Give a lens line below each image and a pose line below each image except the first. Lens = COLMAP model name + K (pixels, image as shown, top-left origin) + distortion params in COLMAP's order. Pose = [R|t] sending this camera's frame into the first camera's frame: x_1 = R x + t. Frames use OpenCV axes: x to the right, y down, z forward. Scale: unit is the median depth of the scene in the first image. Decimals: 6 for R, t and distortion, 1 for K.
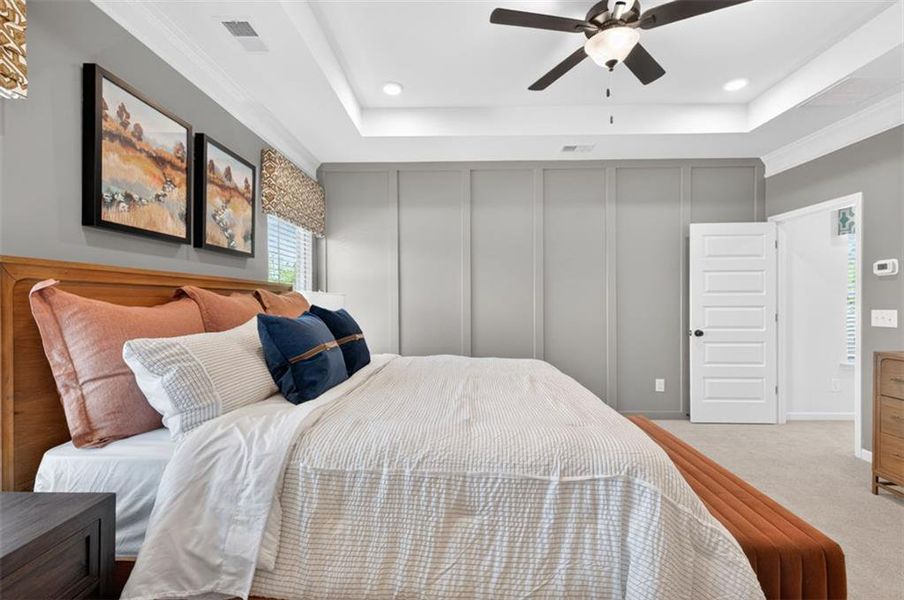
lens RADIAL K [[395.4, 0, 454.6], [0, 395.4, 300.7], [0, 0, 1]] dist [0.005294, -0.003815]
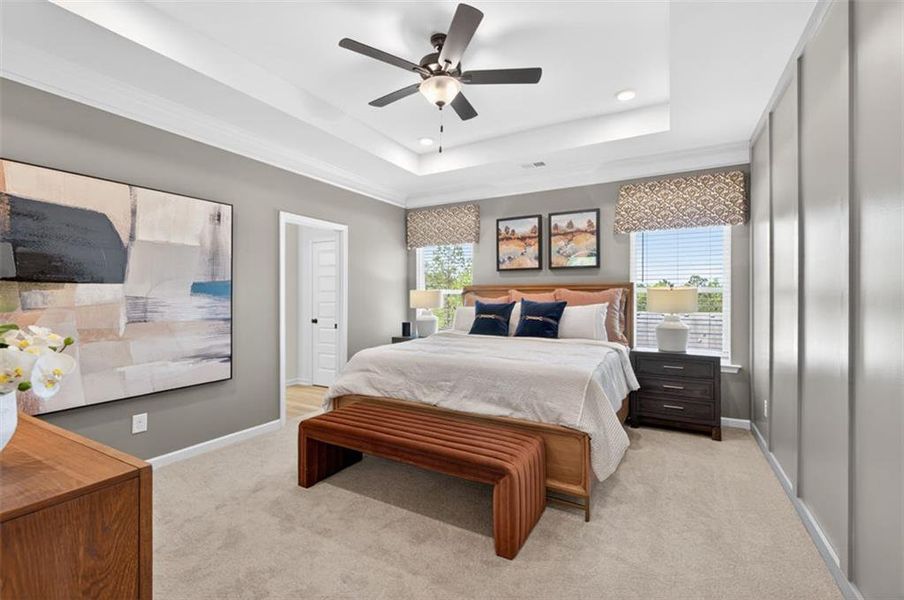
lens RADIAL K [[395.4, 0, 458.4], [0, 395.4, 294.9], [0, 0, 1]] dist [0.005294, -0.003815]
pose [[-0.461434, -0.001084, -0.887174, 1.497710], [0.001977, 0.999996, -0.002250, 0.002477], [0.887172, -0.002792, -0.461430, 1.634374]]
